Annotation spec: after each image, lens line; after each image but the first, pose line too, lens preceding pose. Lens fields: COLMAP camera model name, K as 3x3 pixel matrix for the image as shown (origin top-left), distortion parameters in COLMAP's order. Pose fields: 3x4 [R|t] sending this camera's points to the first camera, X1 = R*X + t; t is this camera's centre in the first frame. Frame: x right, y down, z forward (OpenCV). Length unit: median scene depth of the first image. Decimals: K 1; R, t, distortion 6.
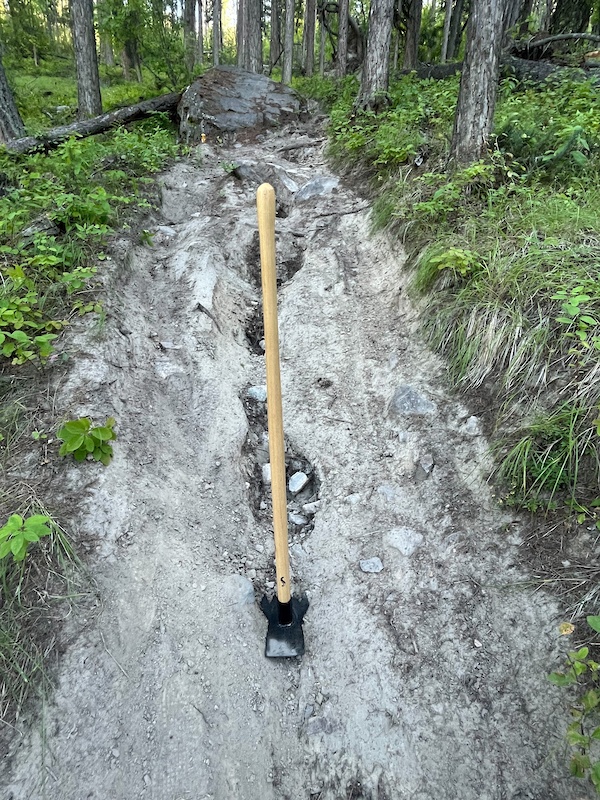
lens RADIAL K [[449.5, 0, 299.0], [0, 449.5, 404.6], [0, 0, 1]] dist [-0.006793, 0.003025]
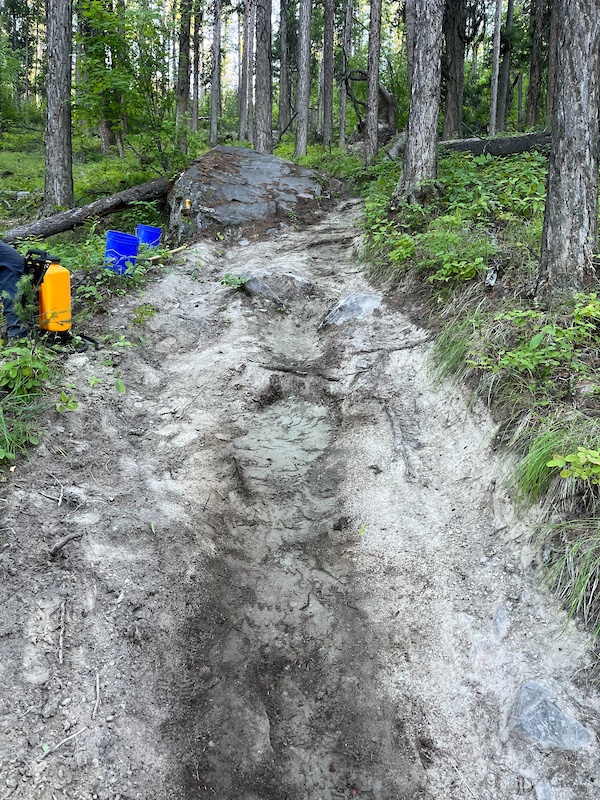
lens RADIAL K [[612.0, 0, 293.1], [0, 612.0, 406.2], [0, 0, 1]] dist [0.065334, -0.075170]
pose [[0.999357, -0.009571, -0.034546, -0.023165], [0.001750, 0.975574, -0.219665, -0.092509], [0.035805, 0.219463, 0.974963, 0.034490]]
